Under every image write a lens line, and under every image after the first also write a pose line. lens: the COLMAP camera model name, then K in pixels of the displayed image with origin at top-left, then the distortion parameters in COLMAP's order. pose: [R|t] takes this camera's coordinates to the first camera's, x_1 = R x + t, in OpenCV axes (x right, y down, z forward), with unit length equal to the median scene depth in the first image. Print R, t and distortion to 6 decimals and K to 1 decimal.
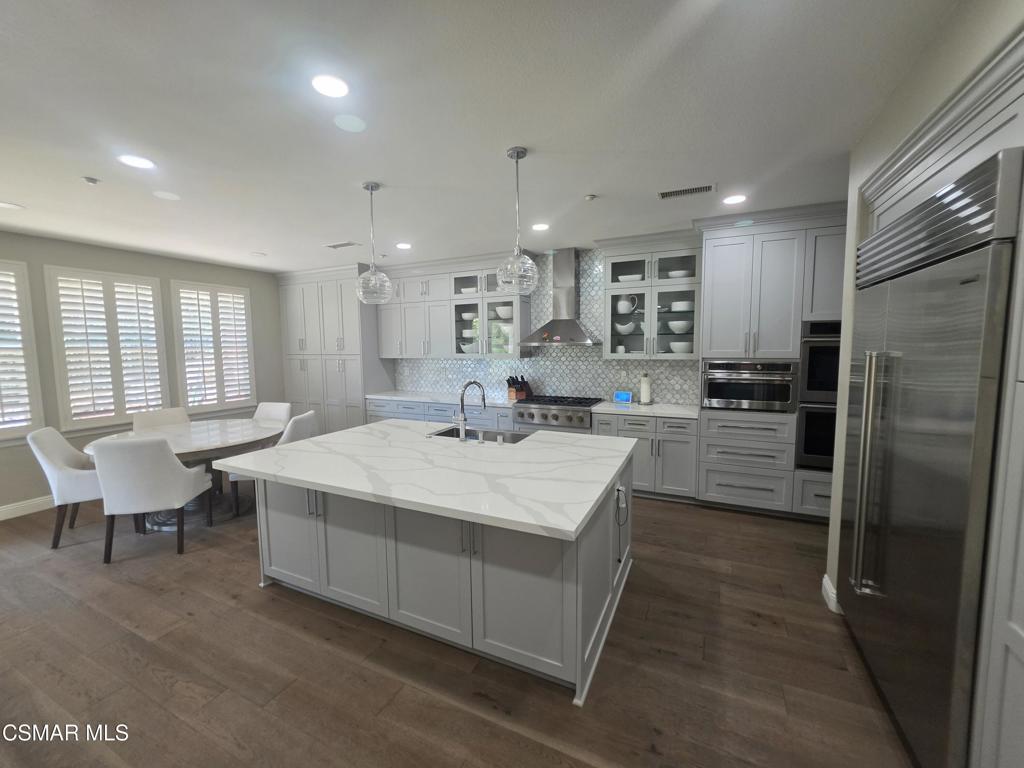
lens RADIAL K [[414.0, 0, 511.4], [0, 414.0, 382.3], [0, 0, 1]] dist [-0.002962, 0.001445]
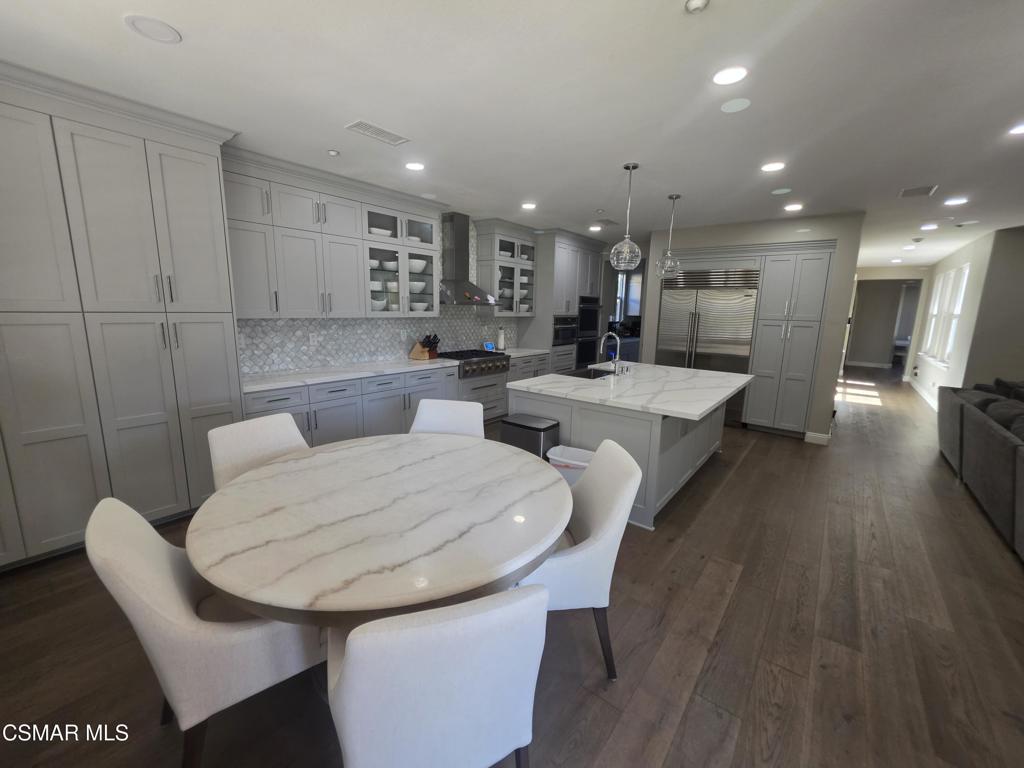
lens RADIAL K [[414.0, 0, 513.7], [0, 414.0, 384.3], [0, 0, 1]] dist [-0.002962, 0.001445]
pose [[0.216305, -0.166220, 0.962072, -1.218852], [0.062088, 0.985748, 0.156352, -0.056530], [-0.974350, 0.025913, 0.223543, 0.808653]]
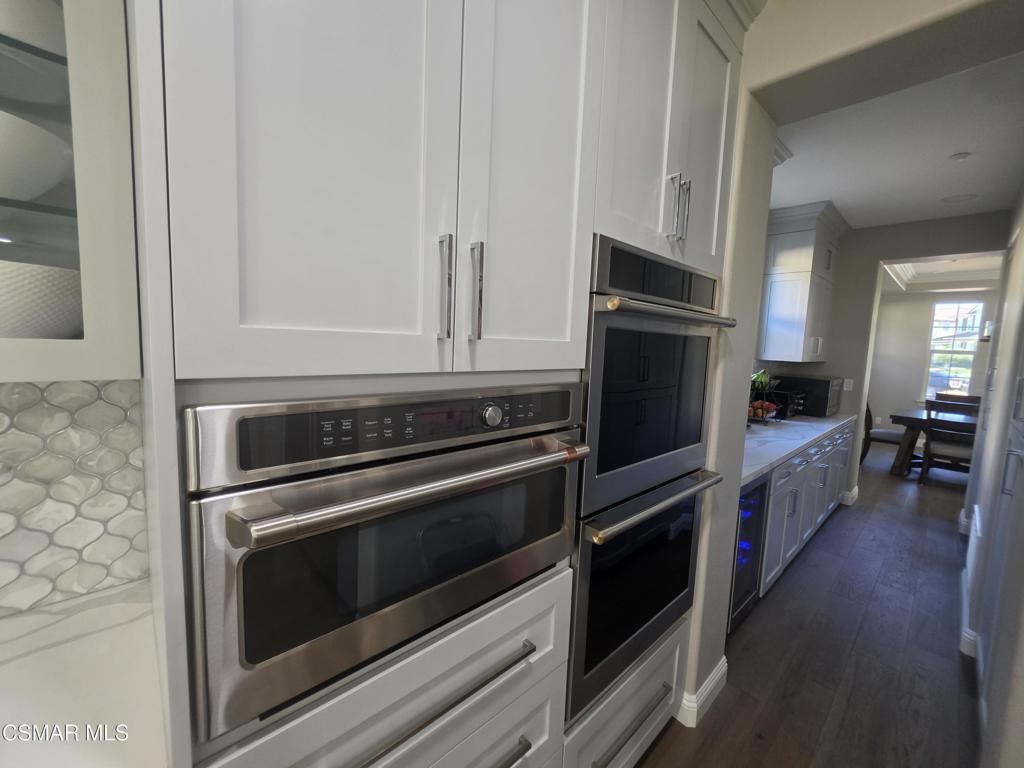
lens RADIAL K [[414.0, 0, 508.6], [0, 414.0, 381.9], [0, 0, 1]] dist [-0.002962, 0.001445]
pose [[0.362549, -0.065576, 0.929655, 0.389503], [0.039678, 0.997703, 0.054902, -0.062756], [-0.931120, 0.016982, 0.364318, 0.882501]]
